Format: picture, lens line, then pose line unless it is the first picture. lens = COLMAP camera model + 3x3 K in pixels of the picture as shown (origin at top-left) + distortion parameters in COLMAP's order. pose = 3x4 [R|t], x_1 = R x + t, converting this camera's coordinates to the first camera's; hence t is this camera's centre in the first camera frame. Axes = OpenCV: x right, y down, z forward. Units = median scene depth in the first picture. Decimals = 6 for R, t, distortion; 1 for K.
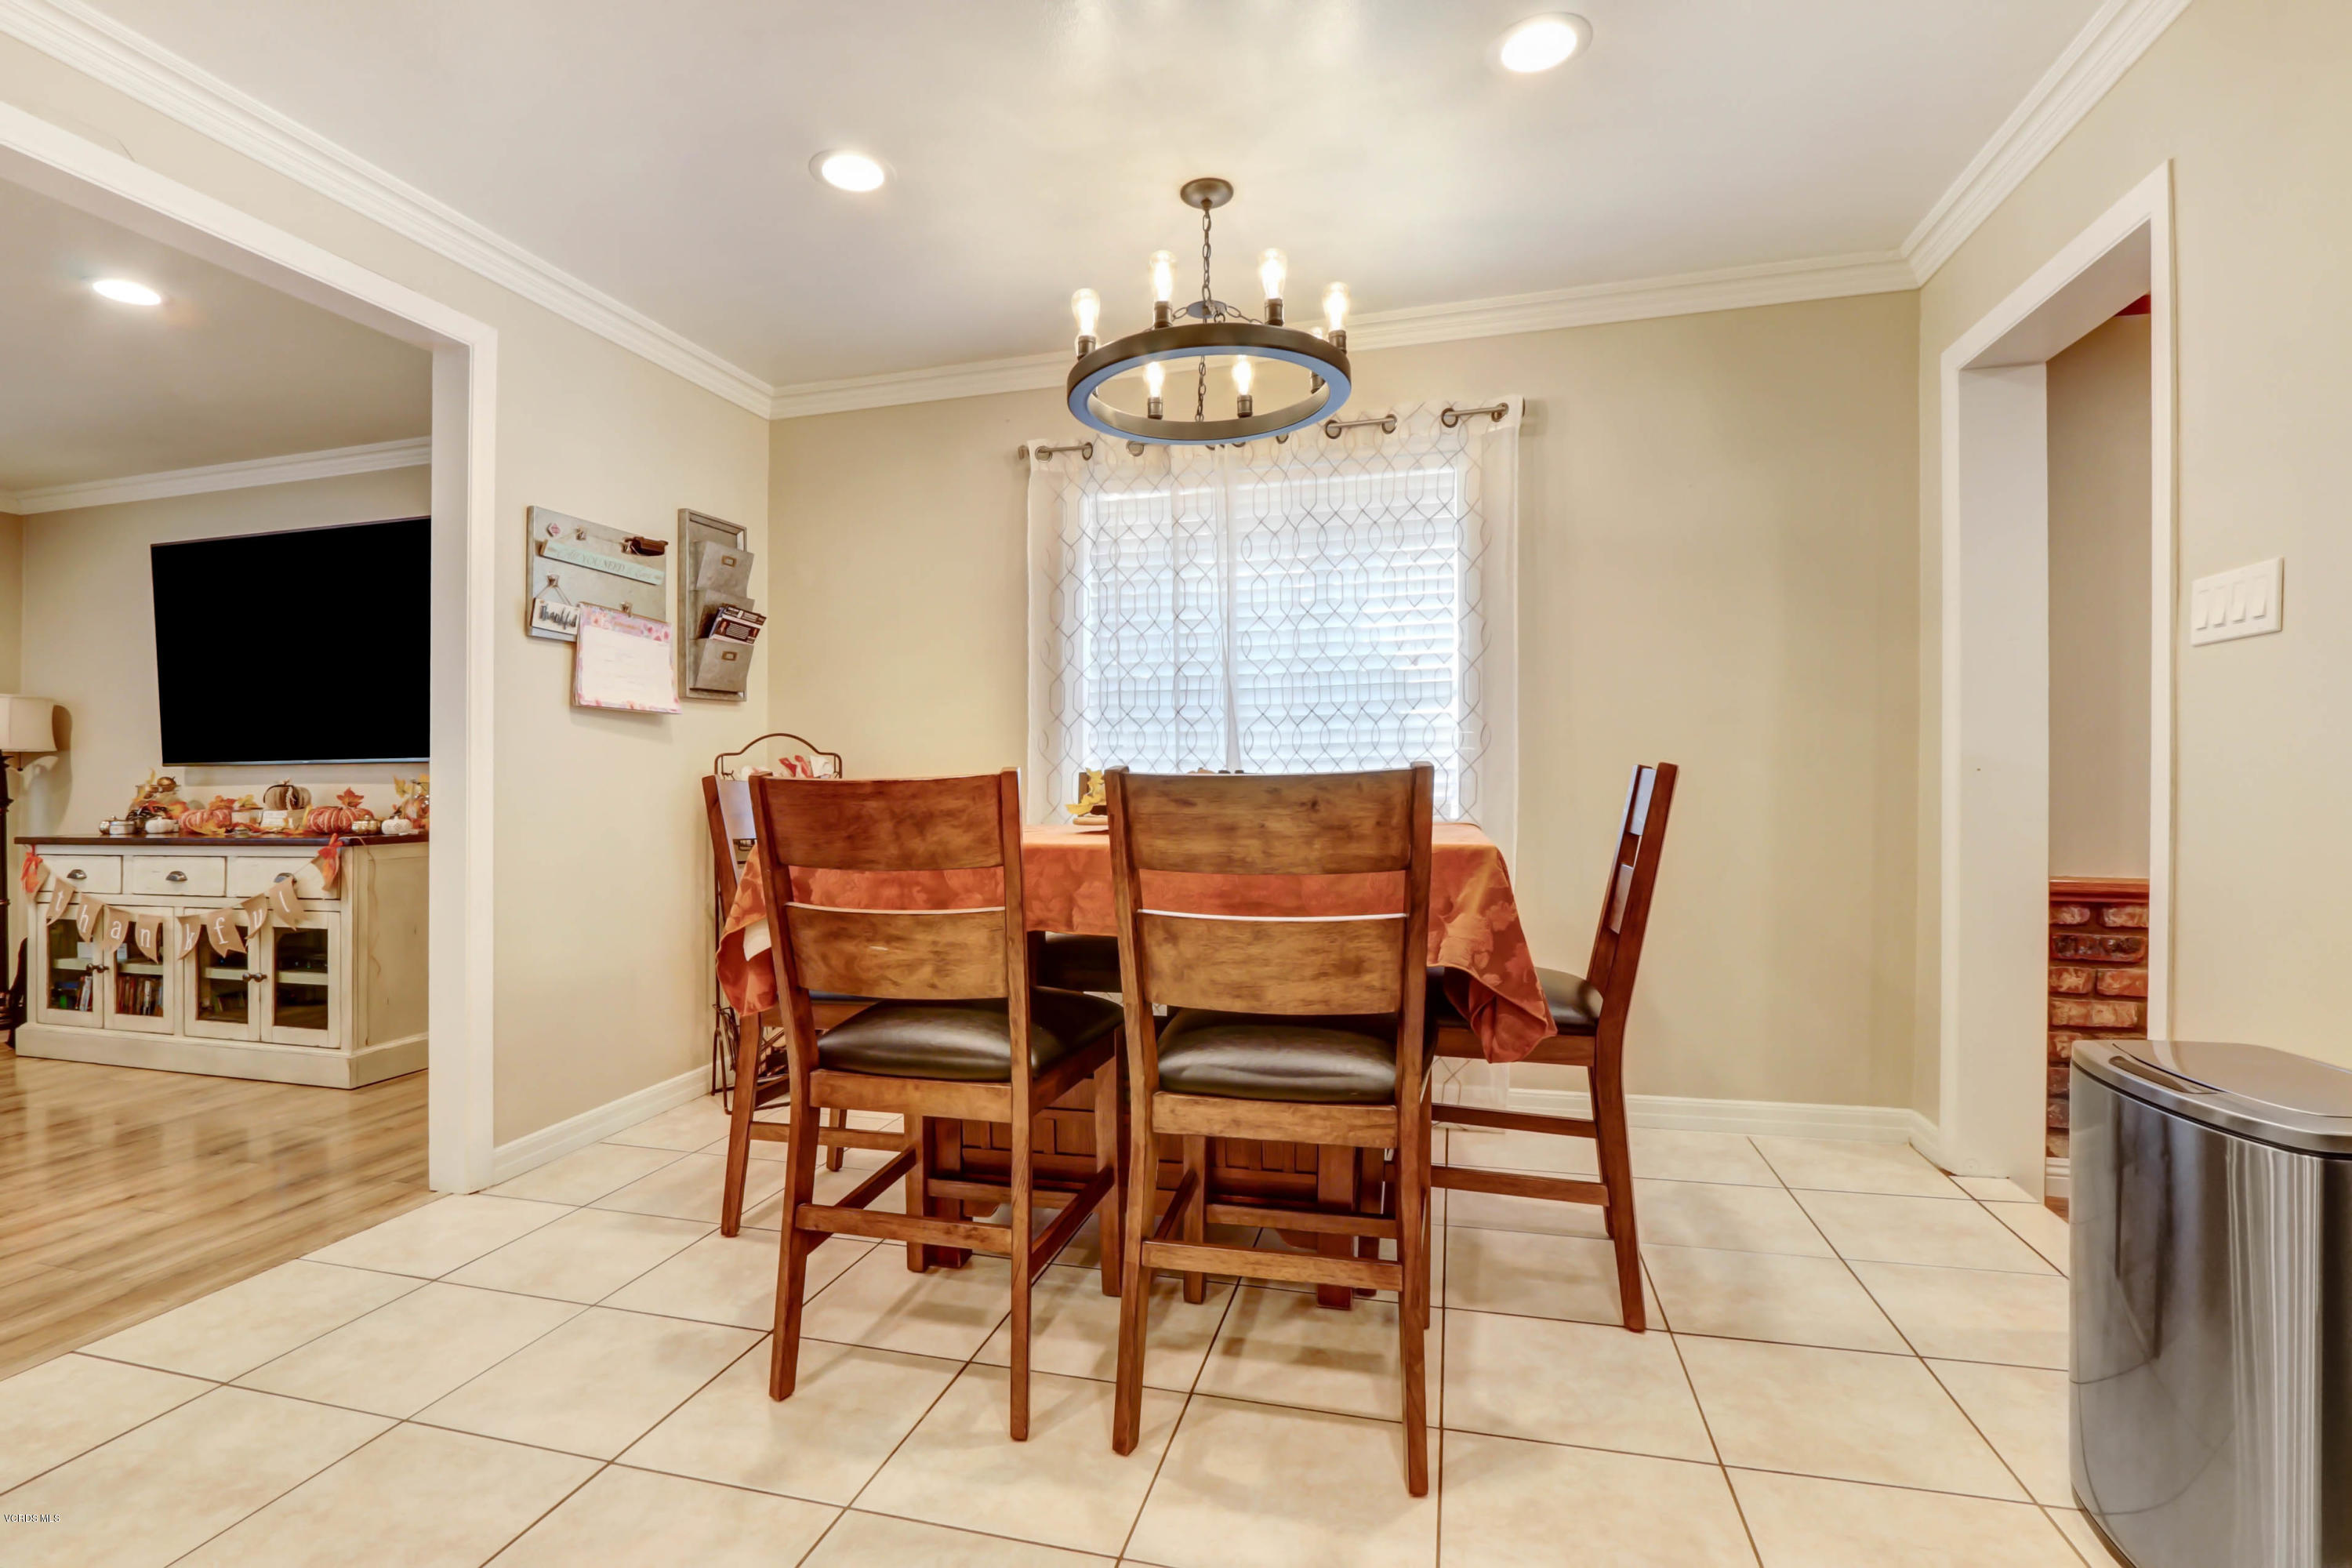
lens RADIAL K [[1087.6, 0, 1177.3], [0, 1087.6, 761.7], [0, 0, 1]] dist [-0.022641, 0.003806]
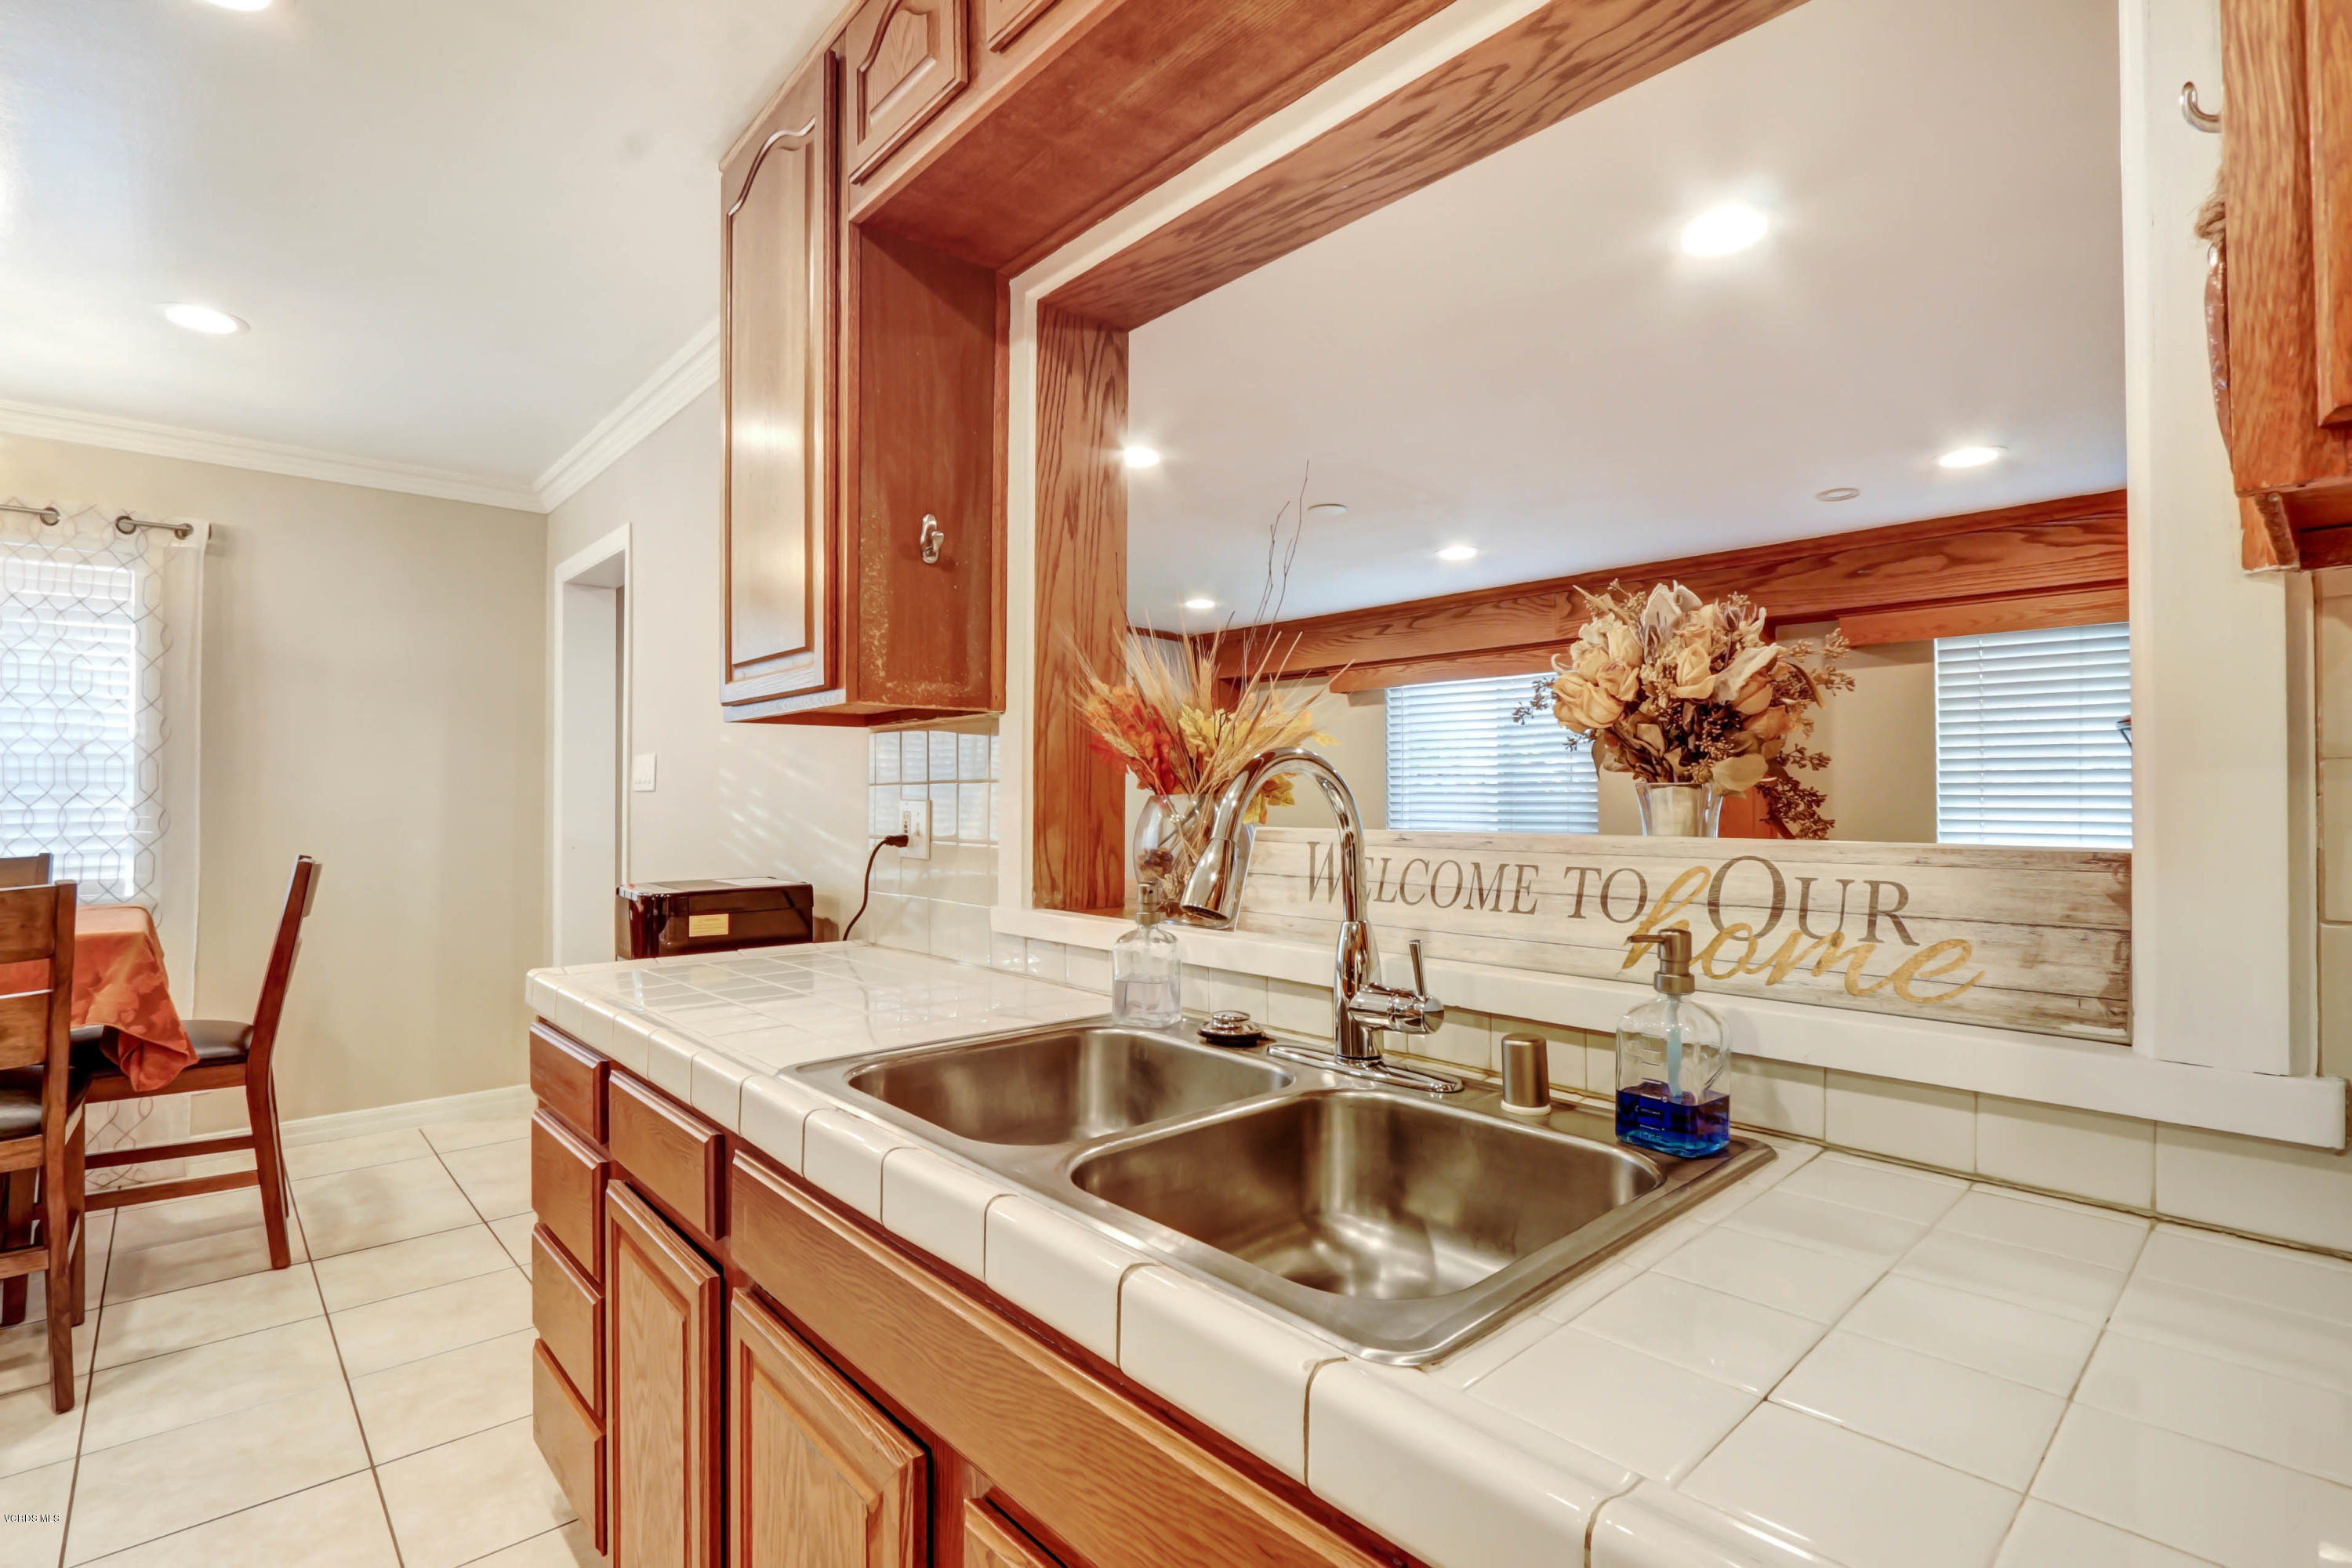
lens RADIAL K [[1087.6, 0, 1127.9], [0, 1087.6, 803.6], [0, 0, 1]] dist [-0.022641, 0.003806]
pose [[0.558987, 0.005448, 0.829158, -0.111491], [-0.010029, 0.999950, 0.000191, -0.082704], [-0.829116, -0.008422, 0.559014, -0.668340]]
